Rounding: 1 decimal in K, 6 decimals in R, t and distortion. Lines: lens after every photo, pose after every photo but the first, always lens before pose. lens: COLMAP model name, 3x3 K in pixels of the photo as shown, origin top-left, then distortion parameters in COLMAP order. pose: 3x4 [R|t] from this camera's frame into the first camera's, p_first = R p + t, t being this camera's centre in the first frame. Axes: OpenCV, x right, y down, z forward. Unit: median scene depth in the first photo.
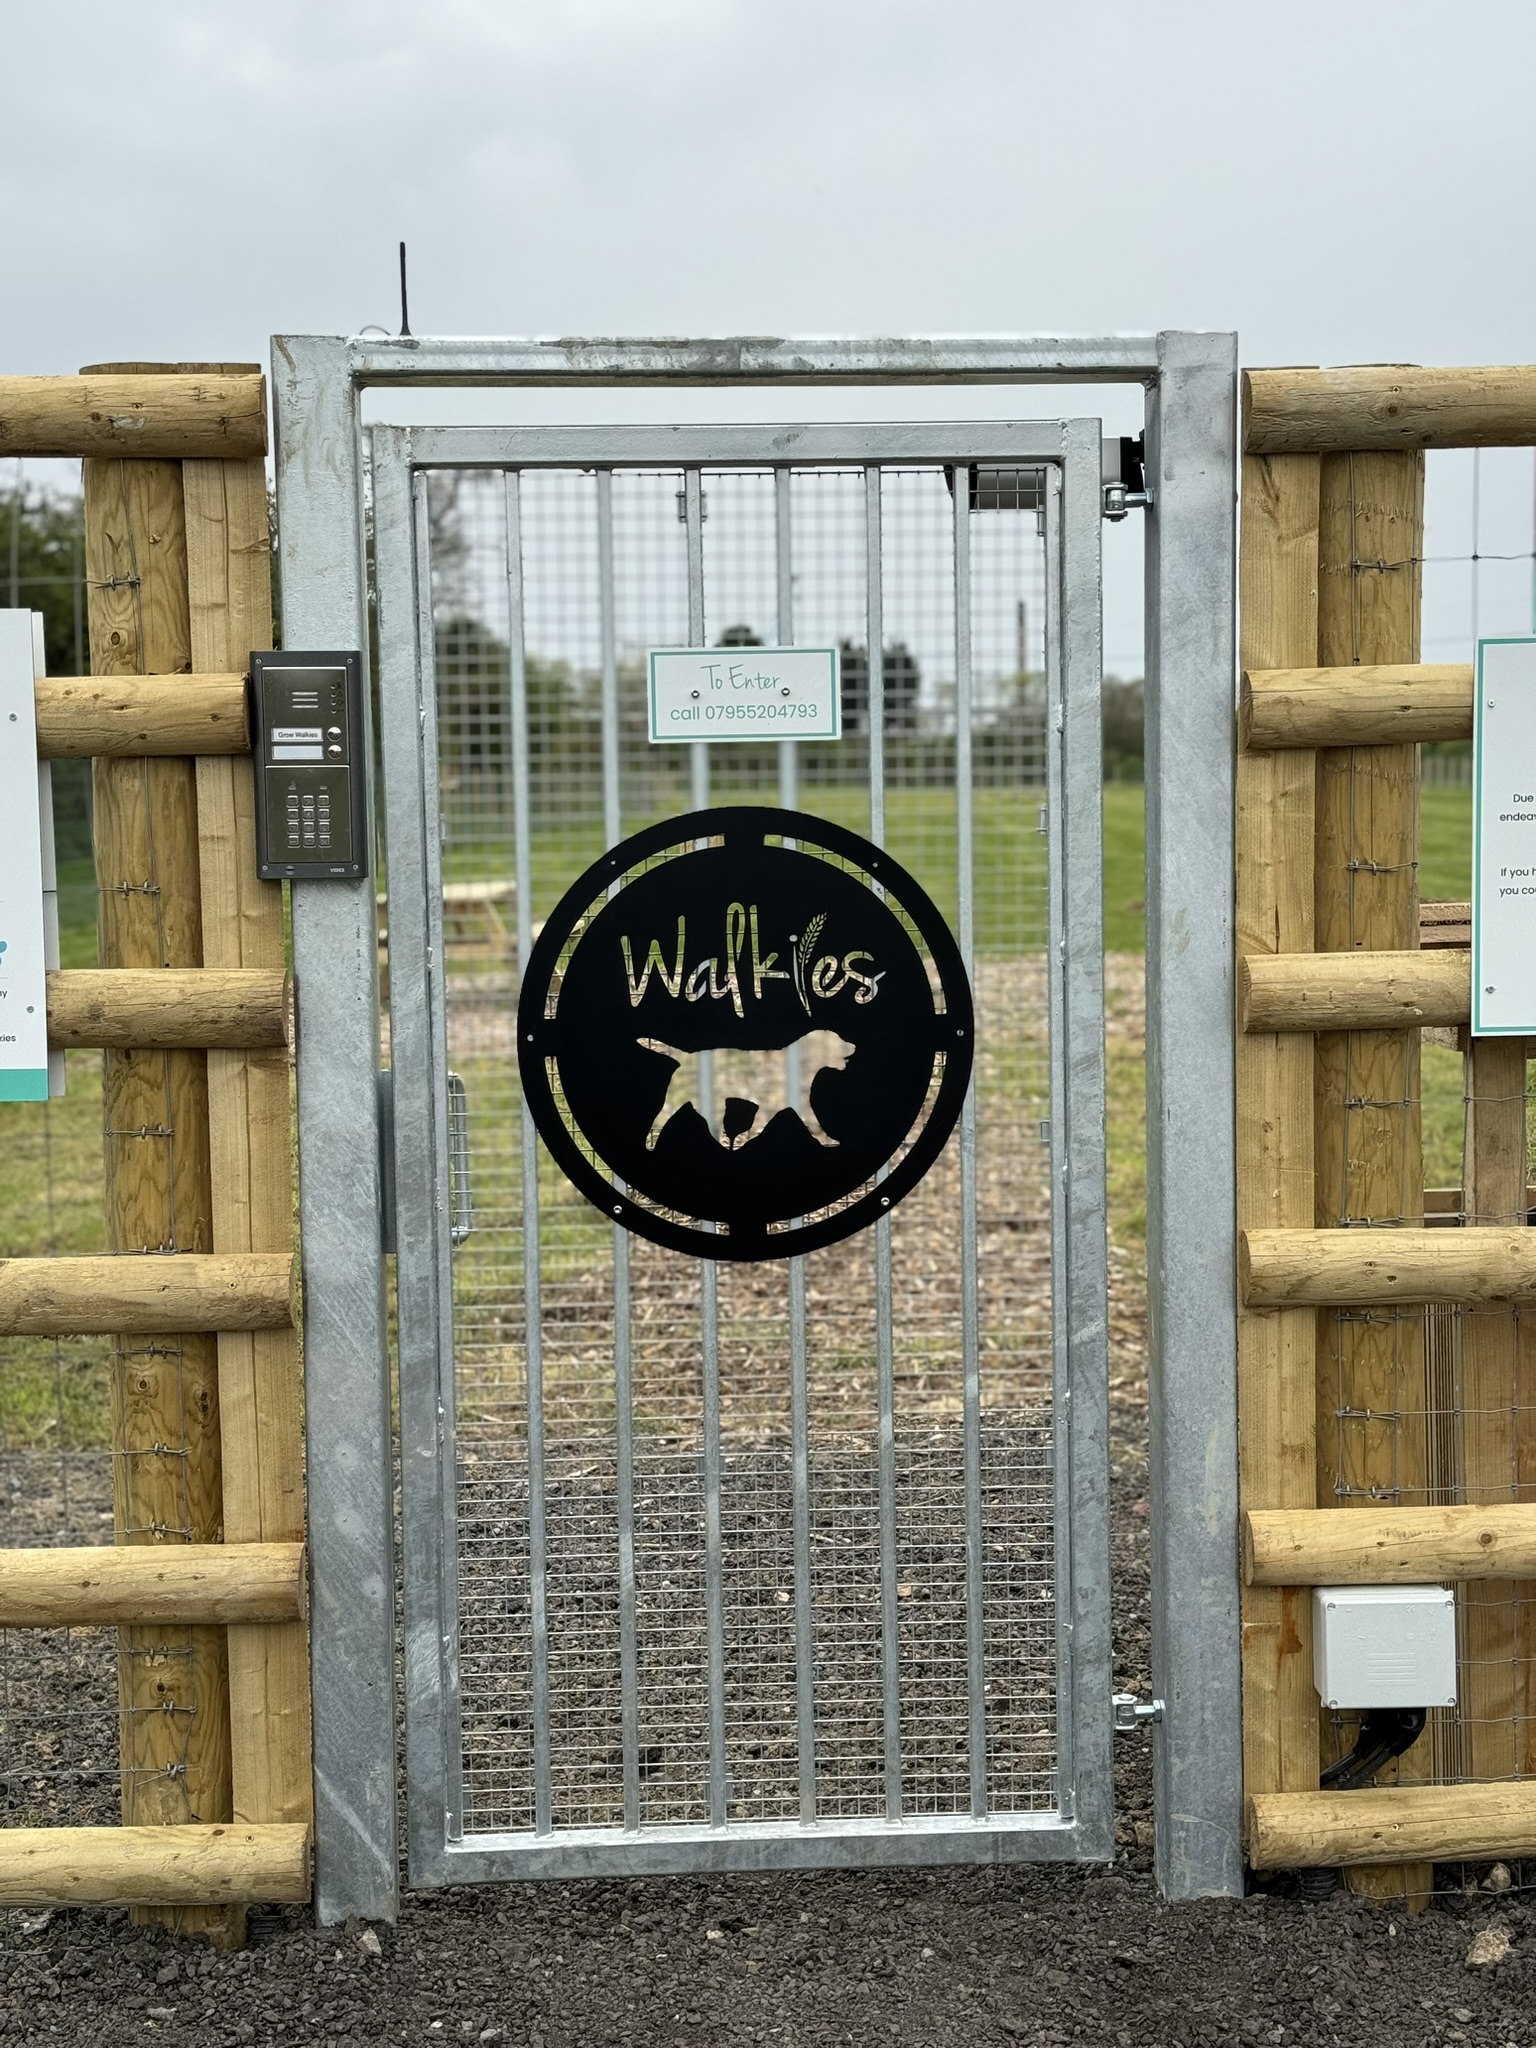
lens RADIAL K [[2901.4, 0, 772.4], [0, 2901.4, 1019.6], [0, 0, 1]] dist [0.141173, 0.000000]
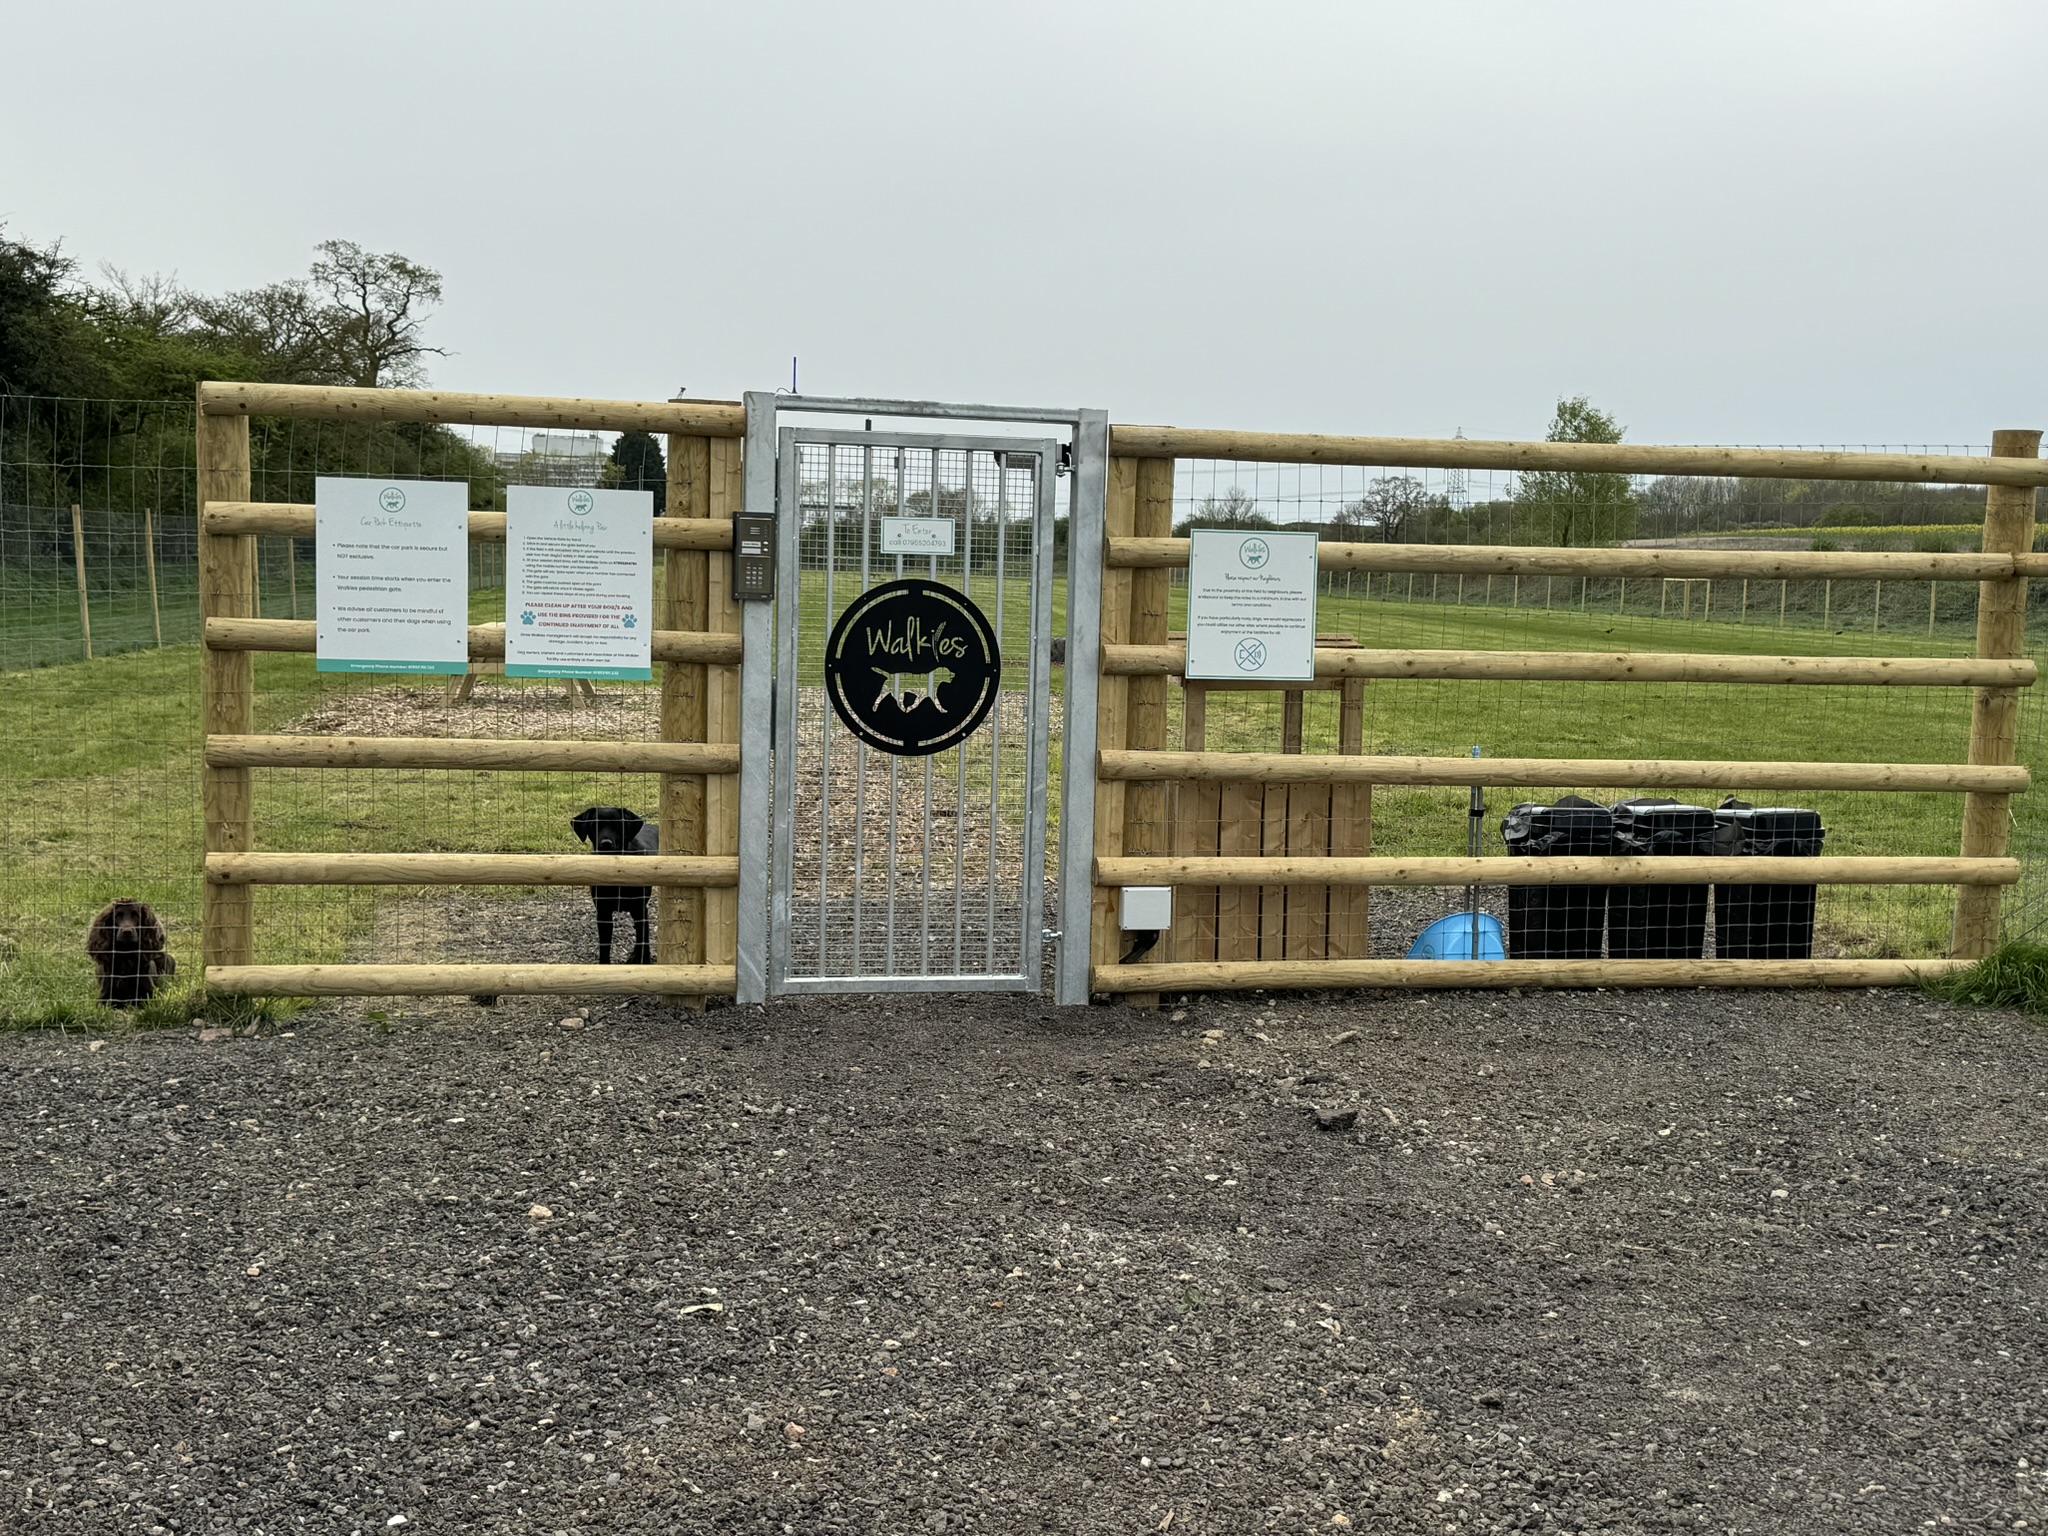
lens RADIAL K [[2381.7, 0, 1018.1], [0, 2381.7, 766.9], [0, 0, 1]] dist [0.109271, 0.000000]
pose [[0.987369, 0.033004, 0.154963, -0.243679], [-0.032159, 0.999451, -0.007955, 0.107848], [-0.155140, 0.002871, 0.987888, -1.111997]]
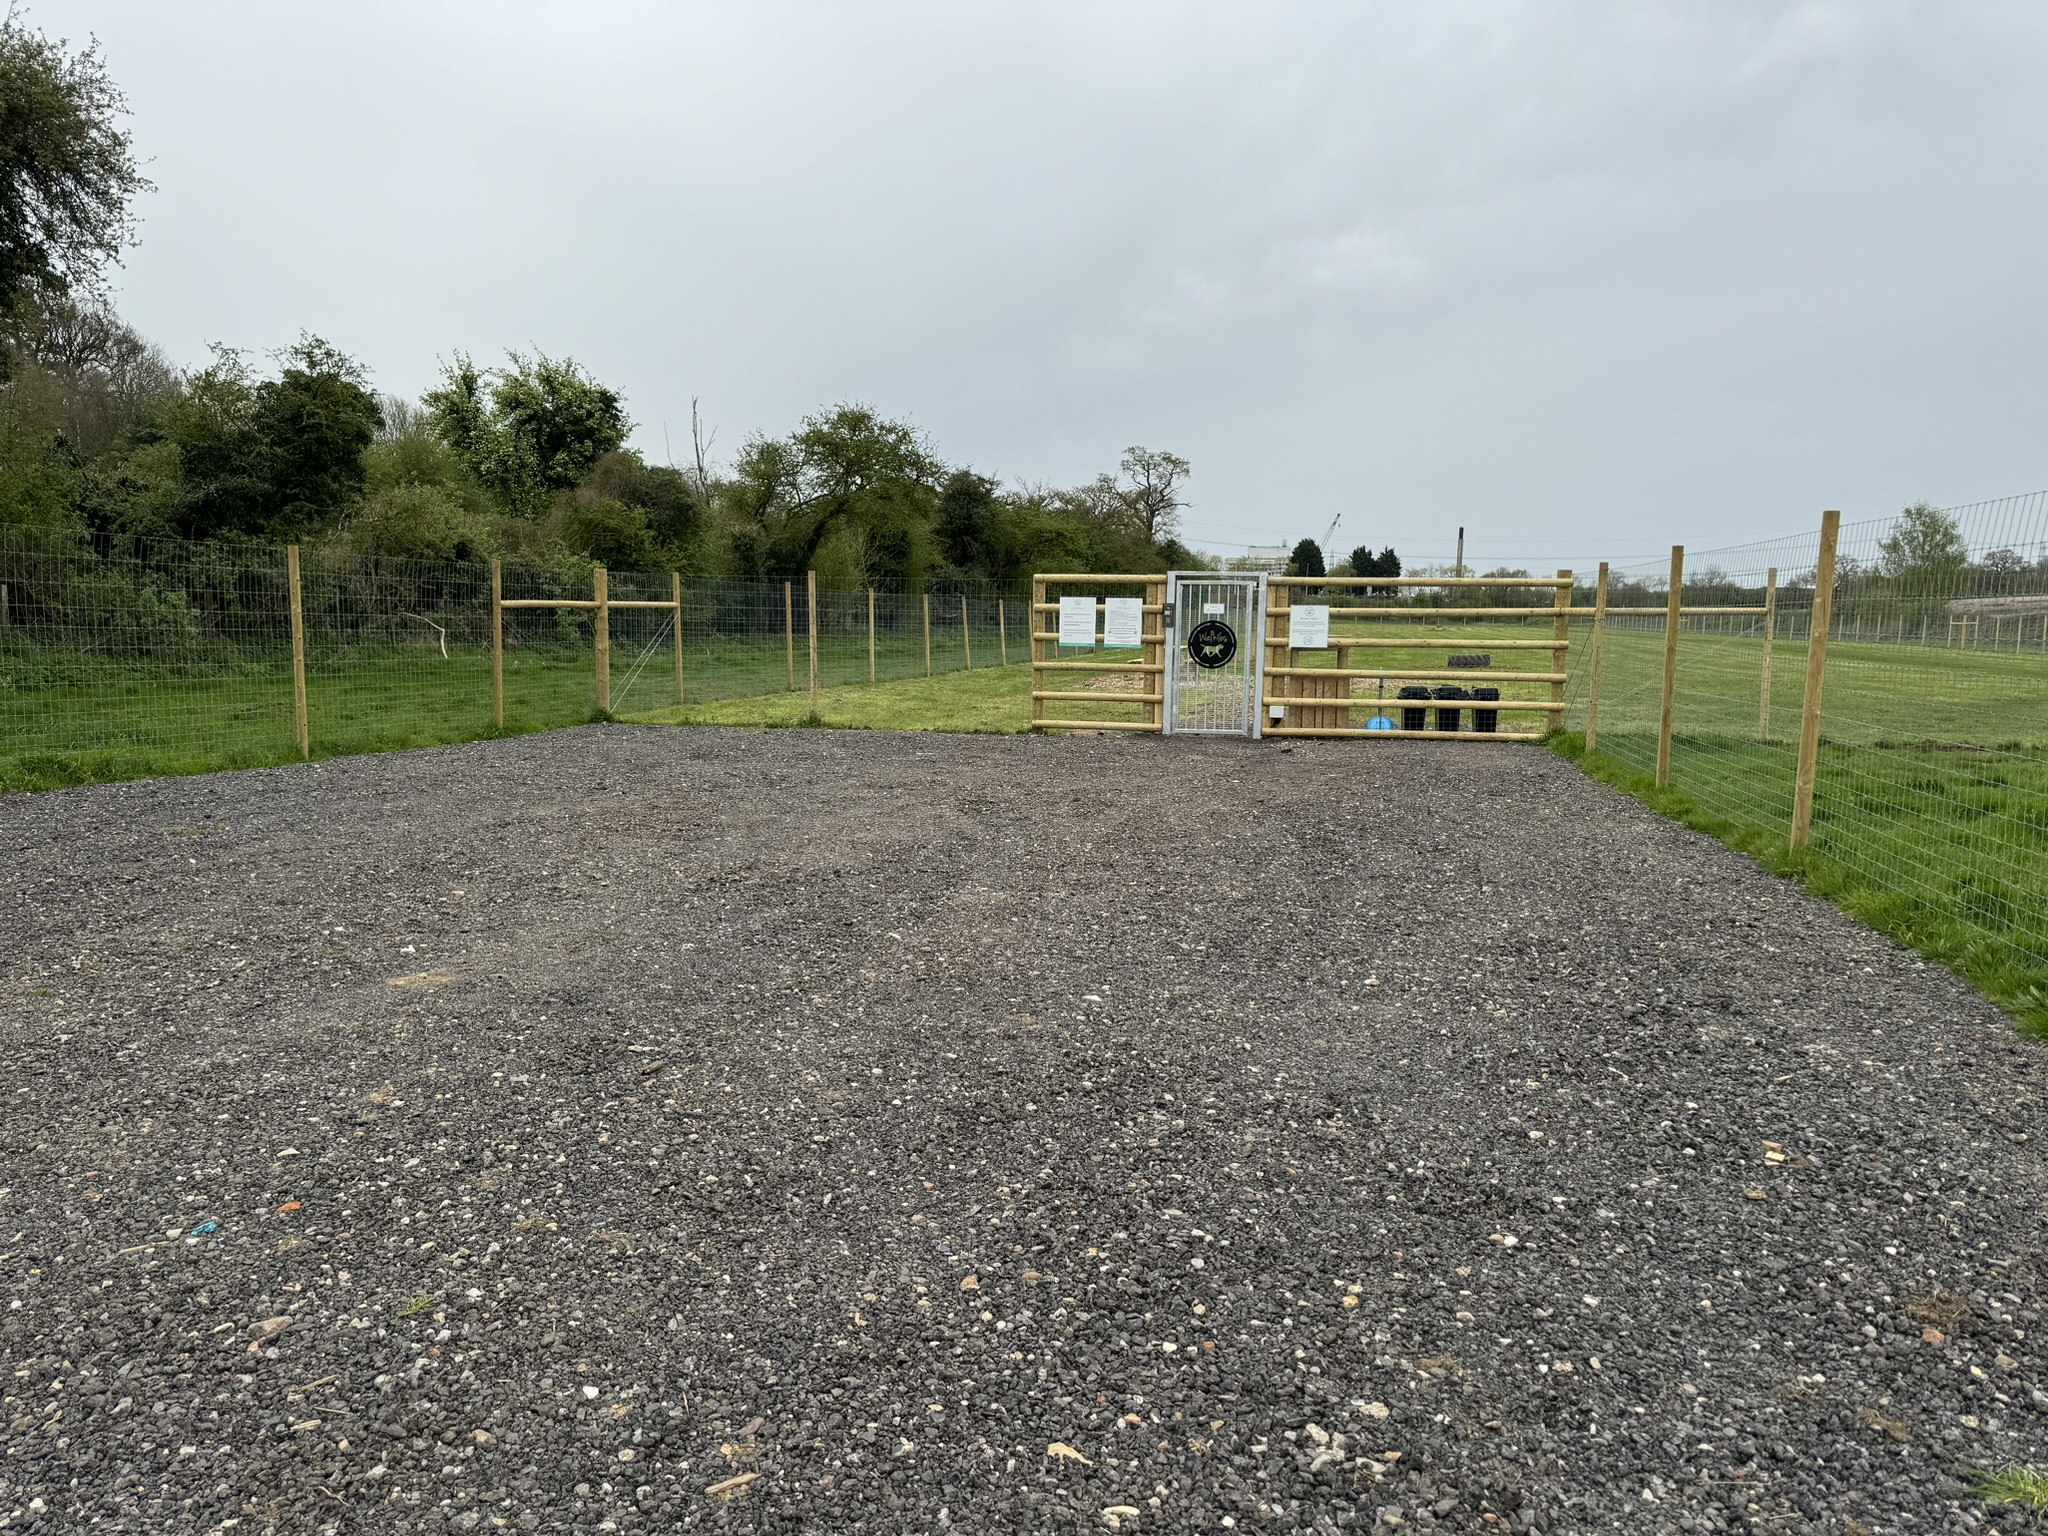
lens RADIAL K [[1416.1, 0, 1004.7], [0, 1416.1, 762.5], [0, 0, 1]] dist [0.007838, -0.000892]
pose [[0.977032, 0.049524, -0.207257, 0.307678], [-0.046454, 0.998727, 0.019654, 0.331455], [0.207967, -0.009575, 0.978089, -3.675594]]
